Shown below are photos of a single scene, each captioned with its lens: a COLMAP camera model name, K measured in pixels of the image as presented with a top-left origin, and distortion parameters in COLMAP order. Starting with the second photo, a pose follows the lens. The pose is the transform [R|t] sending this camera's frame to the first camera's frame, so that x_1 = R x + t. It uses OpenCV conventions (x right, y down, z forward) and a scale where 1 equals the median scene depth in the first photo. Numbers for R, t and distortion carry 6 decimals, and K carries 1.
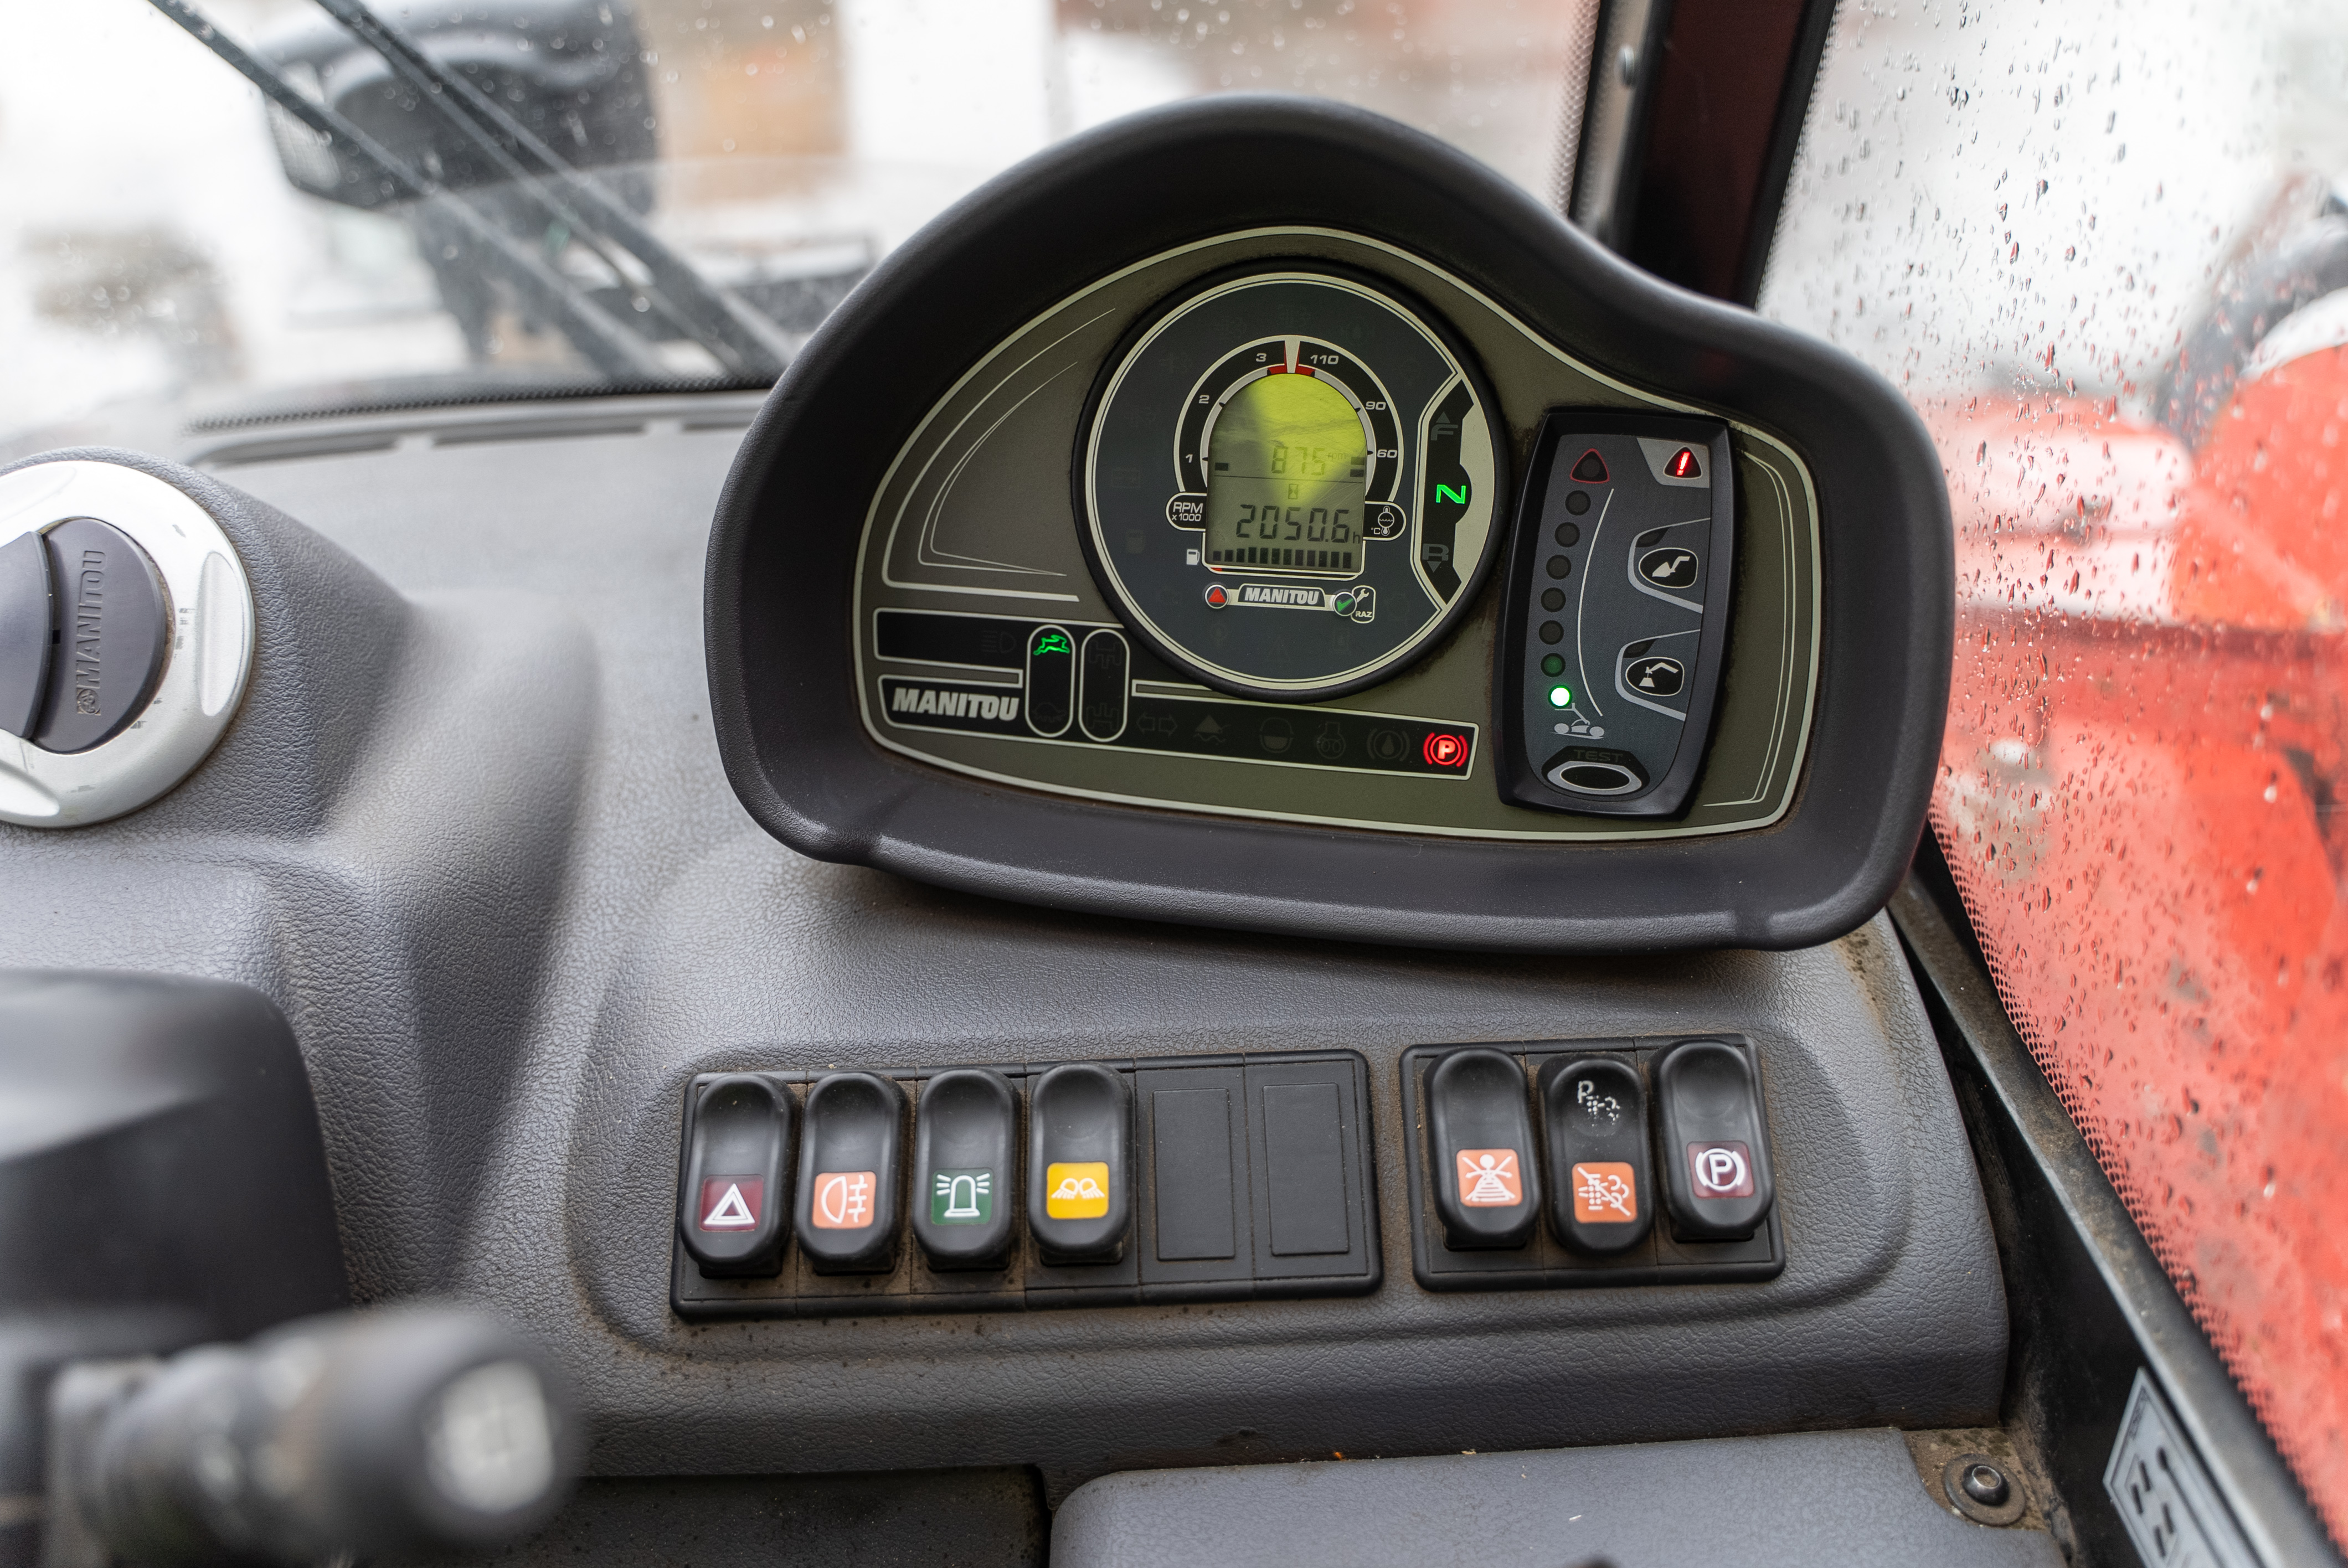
lens RADIAL K [[1922.3, 0, 1174.0], [0, 1922.3, 784.0], [0, 0, 1]] dist [-0.000530, -0.017536]
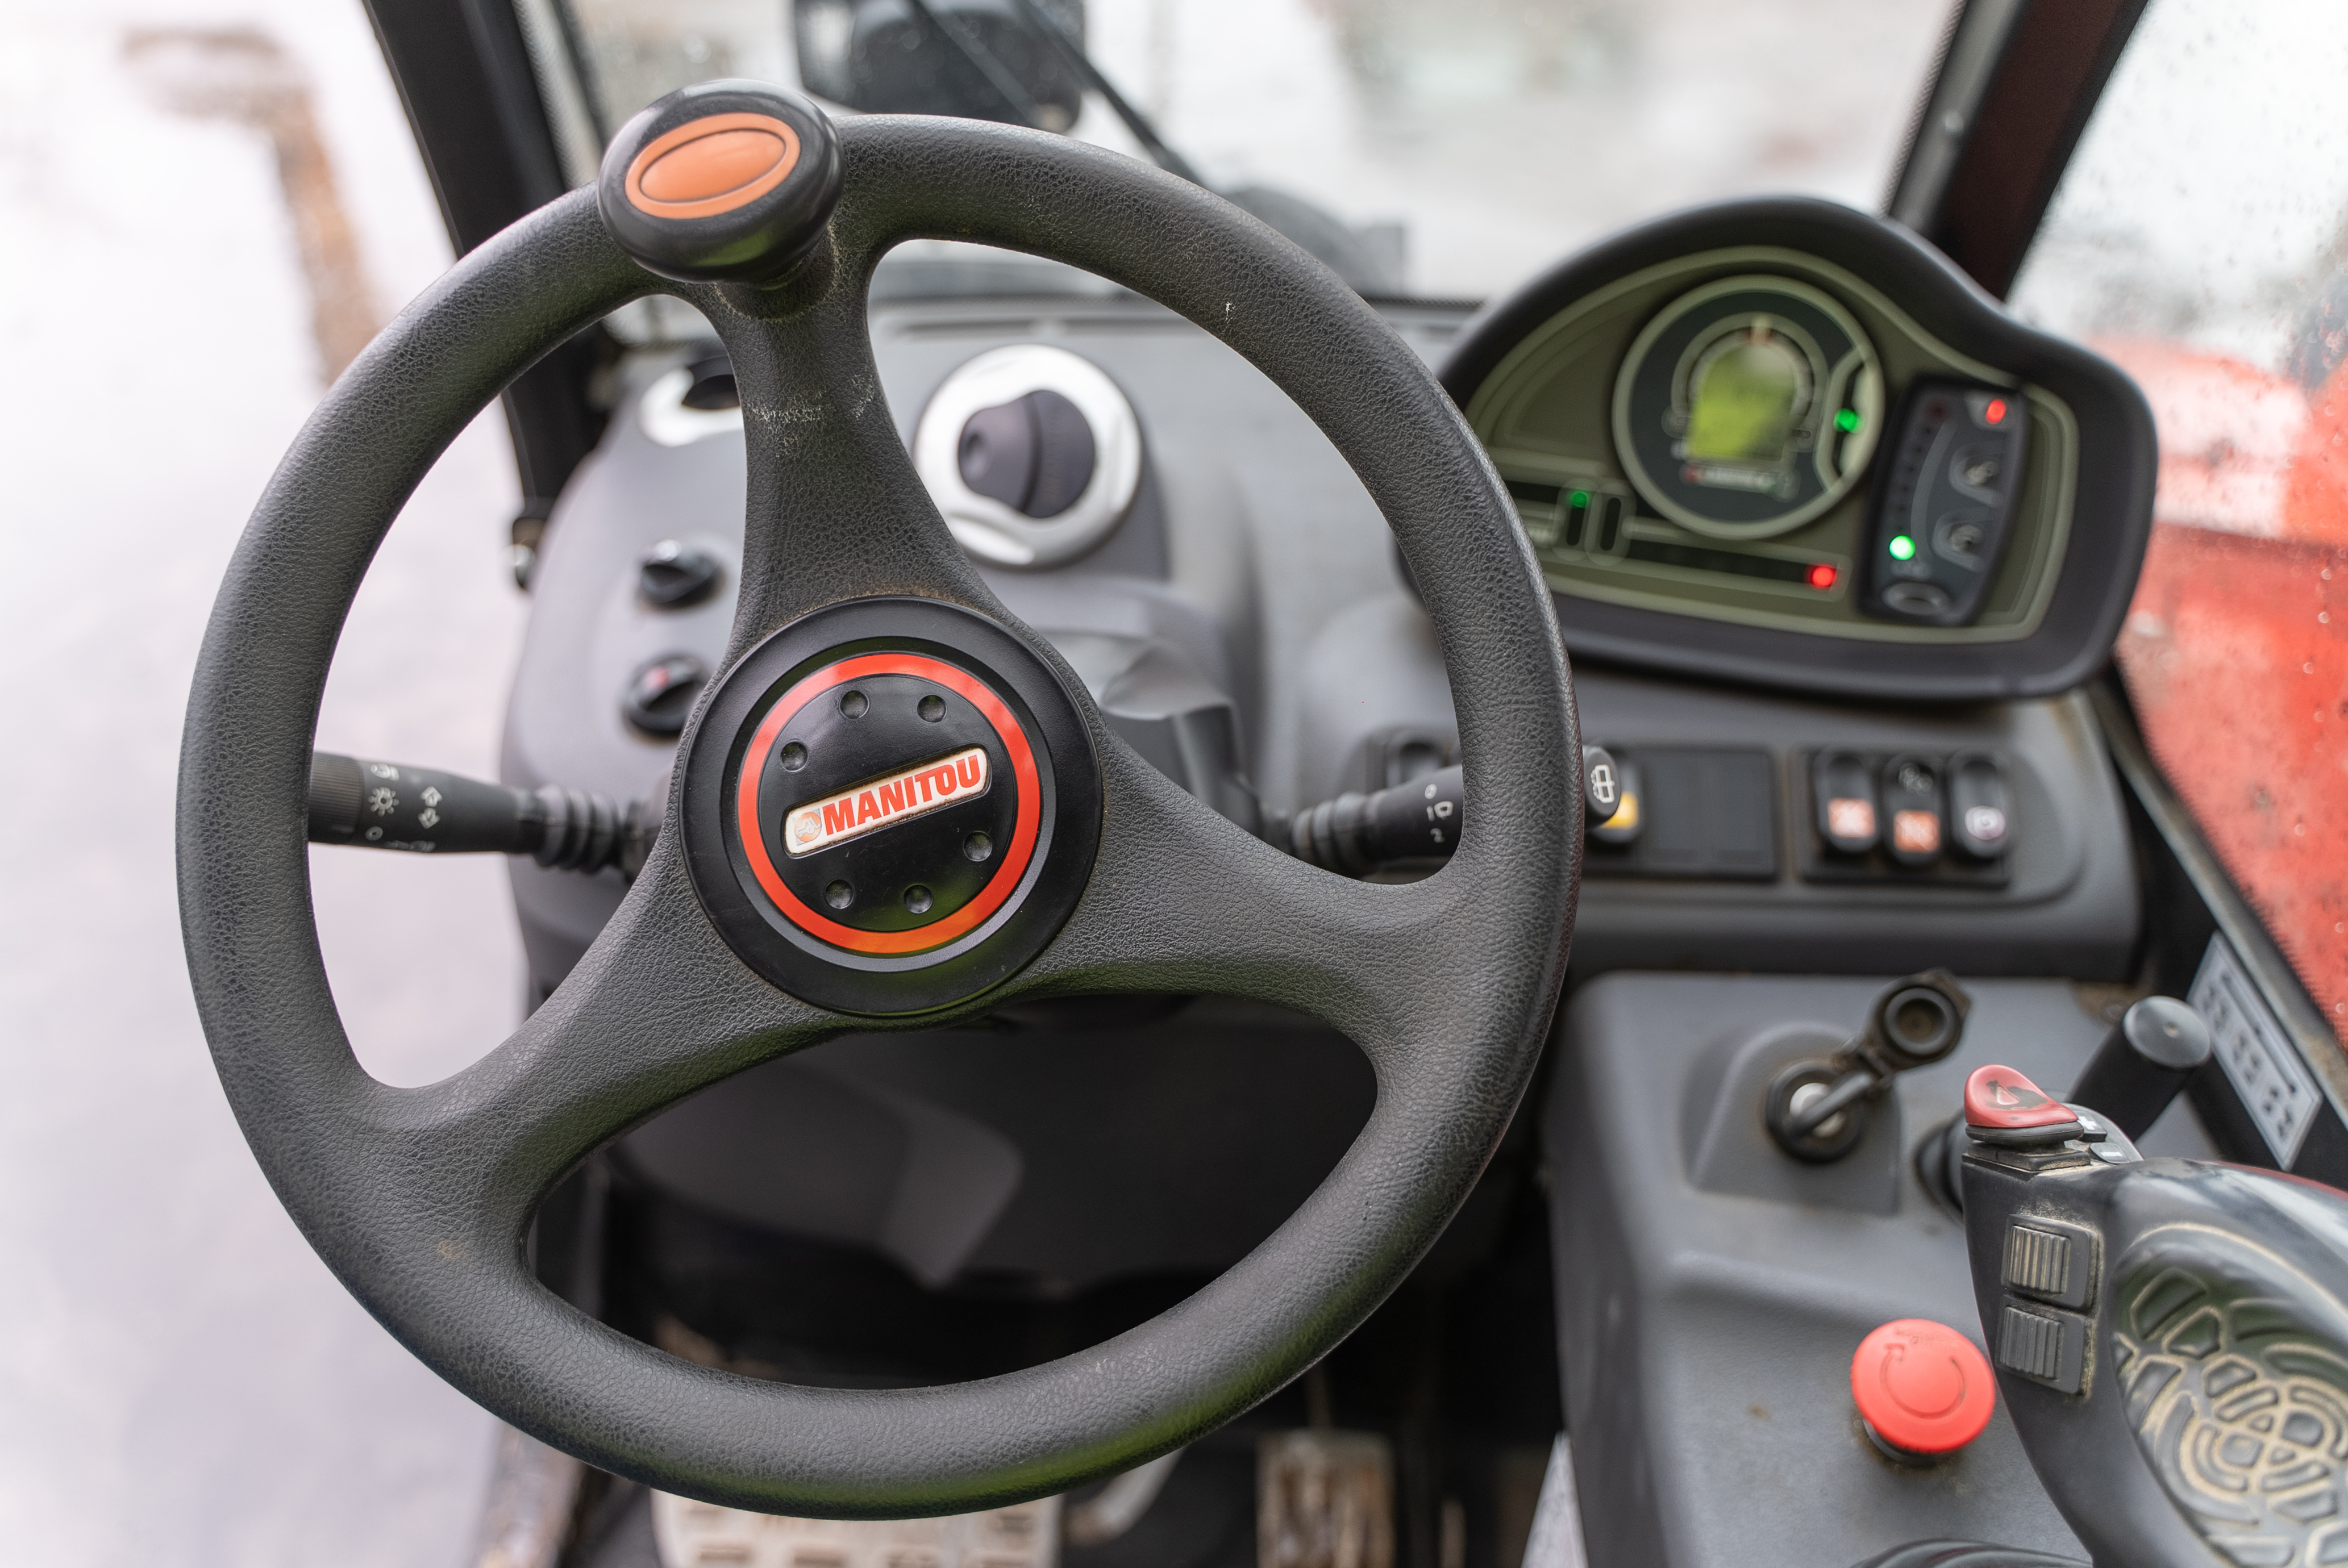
lens RADIAL K [[1922.3, 0, 1174.0], [0, 1922.3, 784.0], [0, 0, 1]] dist [-0.000530, -0.017536]
pose [[0.997100, 0.068200, -0.033765, -0.368923], [-0.065588, 0.995157, 0.073218, 0.080513], [0.038595, -0.070792, 0.996744, -0.719592]]
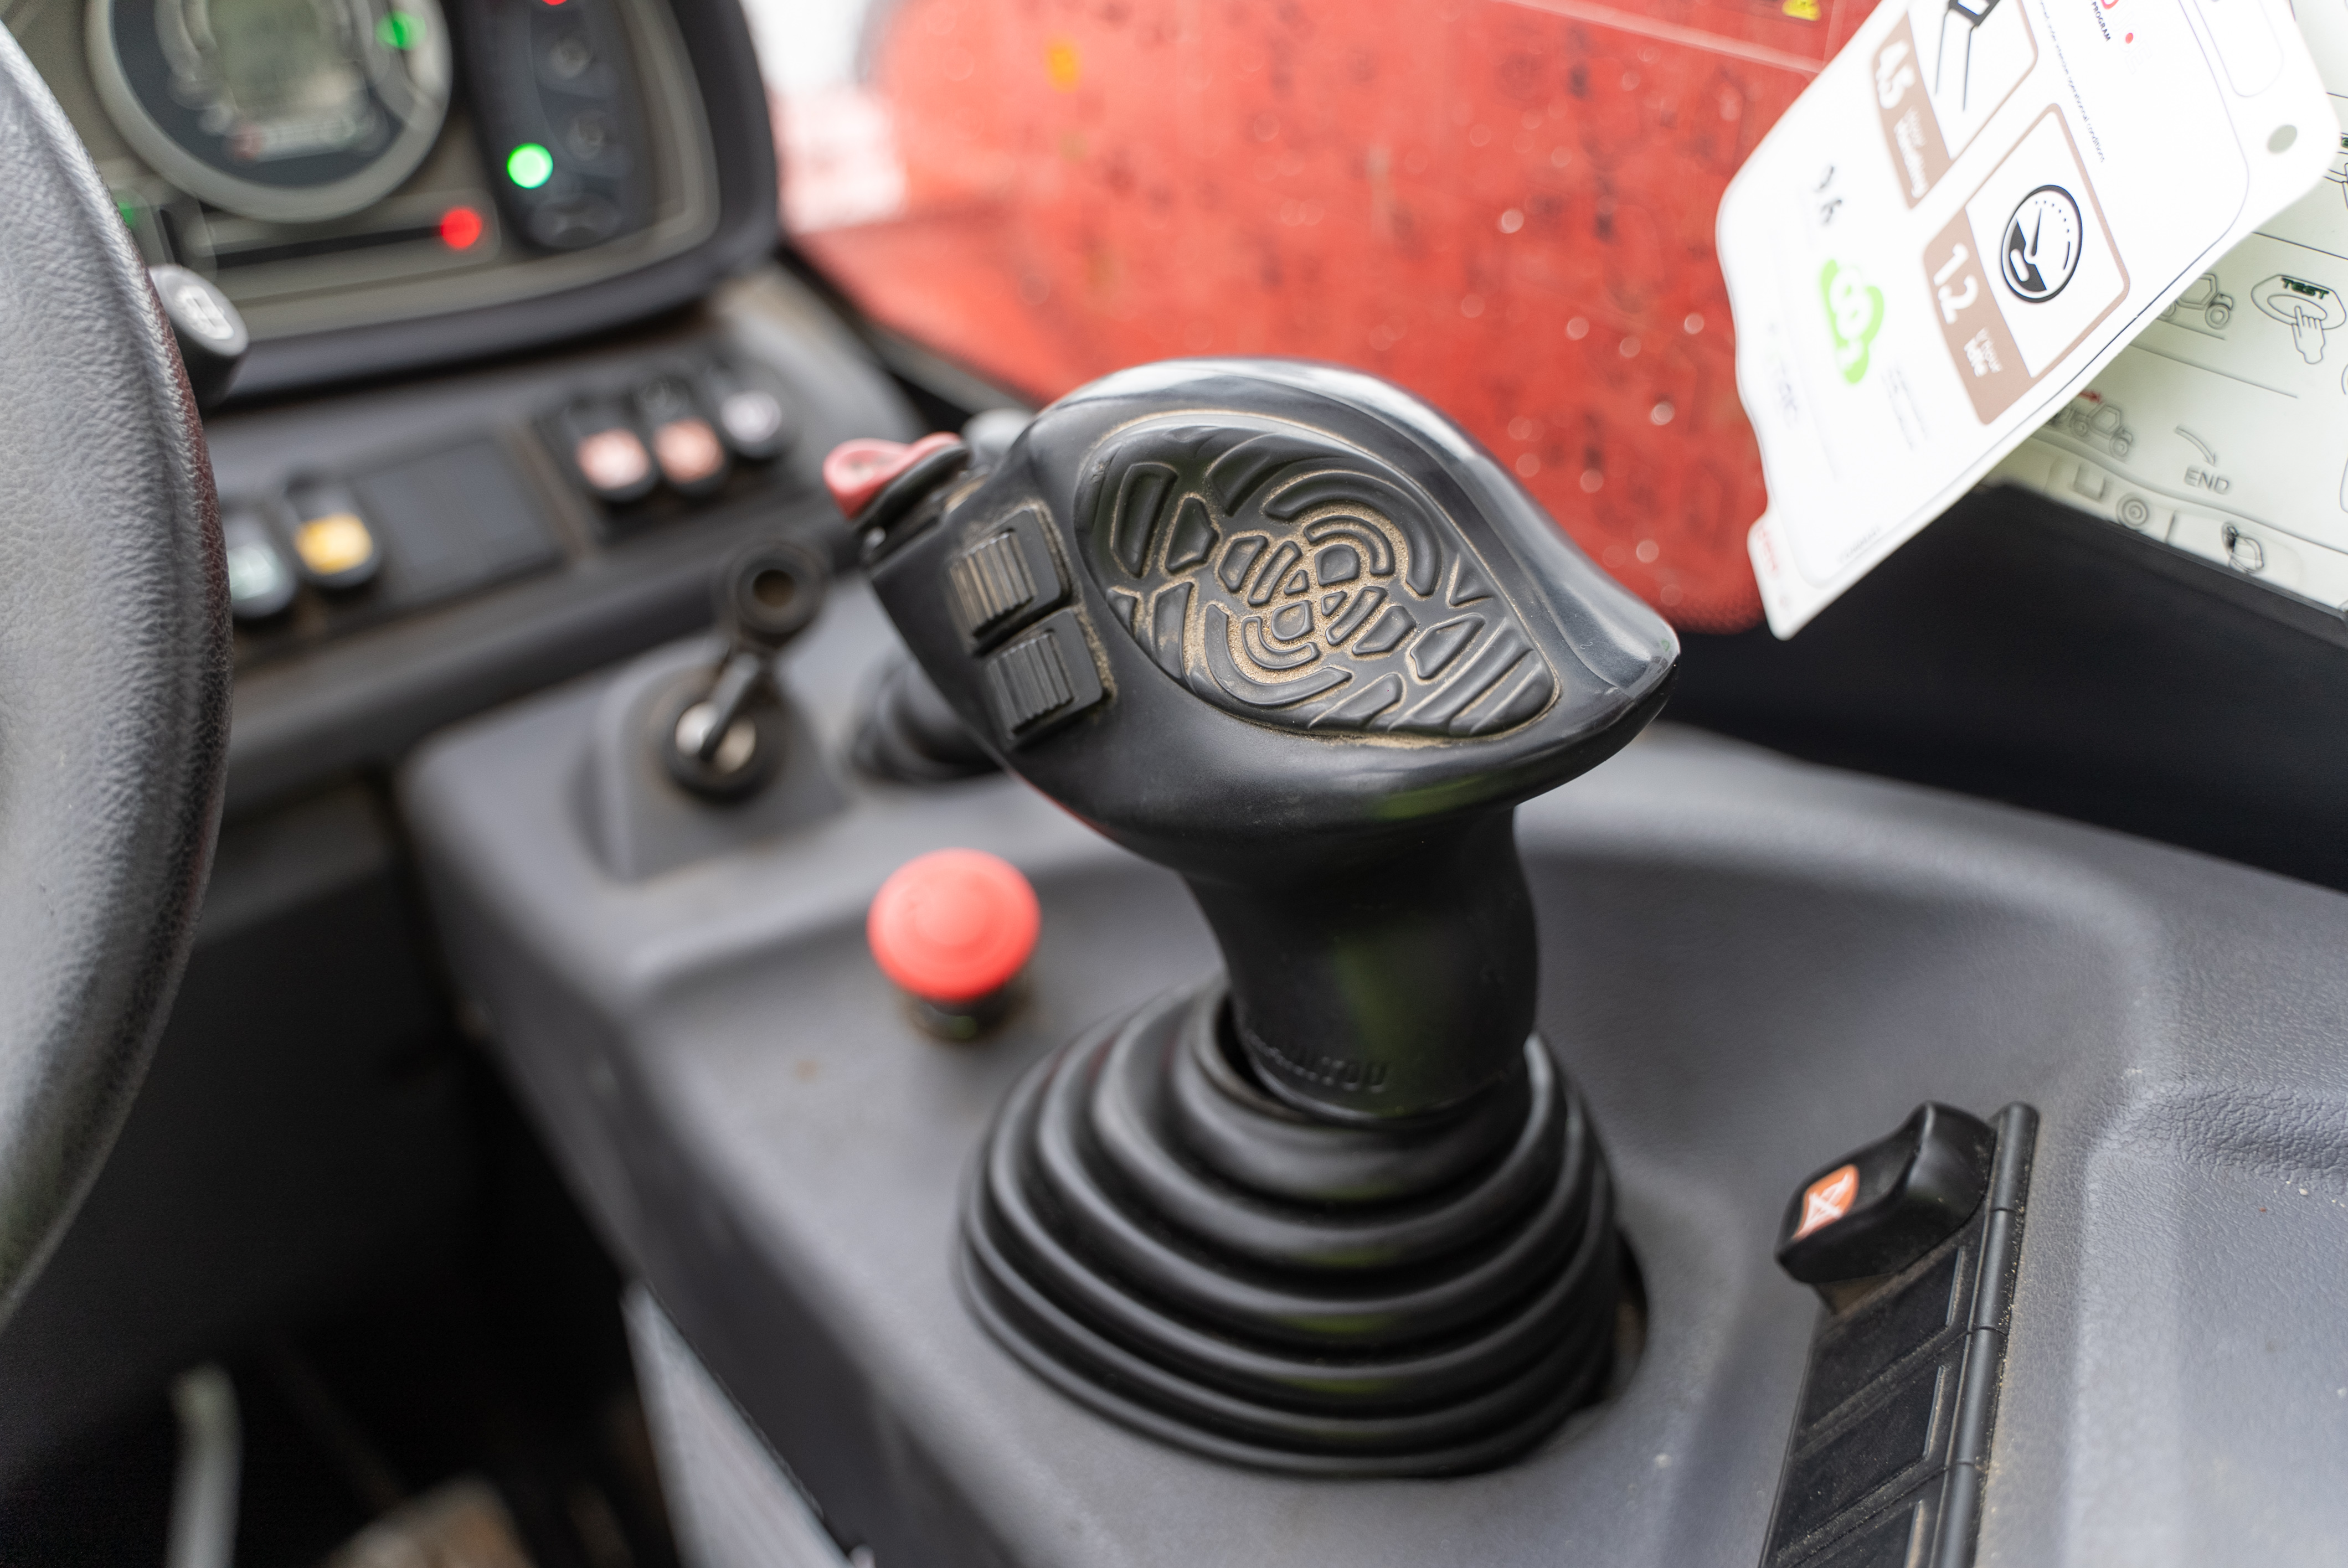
lens RADIAL K [[1922.3, 0, 1174.0], [0, 1922.3, 784.0], [0, 0, 1]] dist [-0.000530, -0.017536]
pose [[0.790617, -0.353538, 0.499935, -0.299899], [0.321982, 0.934519, 0.151665, 0.329400], [-0.520818, 0.041061, 0.852679, -0.442191]]
